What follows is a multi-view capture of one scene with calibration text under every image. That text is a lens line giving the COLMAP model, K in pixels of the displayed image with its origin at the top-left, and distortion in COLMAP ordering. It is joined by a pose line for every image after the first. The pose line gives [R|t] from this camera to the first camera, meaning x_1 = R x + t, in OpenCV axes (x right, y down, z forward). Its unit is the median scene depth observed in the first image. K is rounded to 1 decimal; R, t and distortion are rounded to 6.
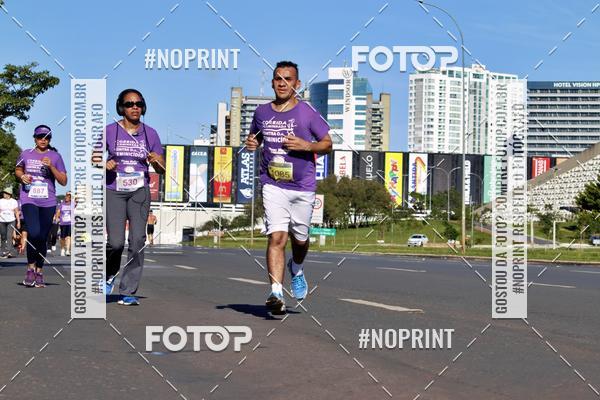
lens RADIAL K [[4004.4, 0, 300.8], [0, 4004.4, 198.7], [0, 0, 1]] dist [0.374317, 7.634563]
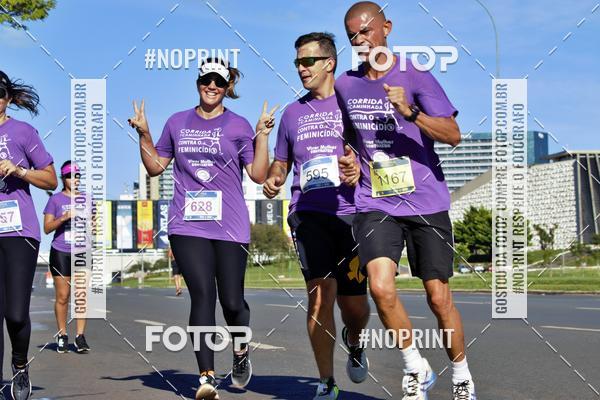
lens RADIAL K [[4004.4, 0, 300.8], [0, 4004.4, 198.7], [0, 0, 1]] dist [0.374317, 7.634563]
pose [[0.998175, -0.035460, 0.048883, -0.031038], [0.036336, 0.999192, -0.017149, 0.008266], [-0.048236, 0.018894, 0.998657, -0.173146]]
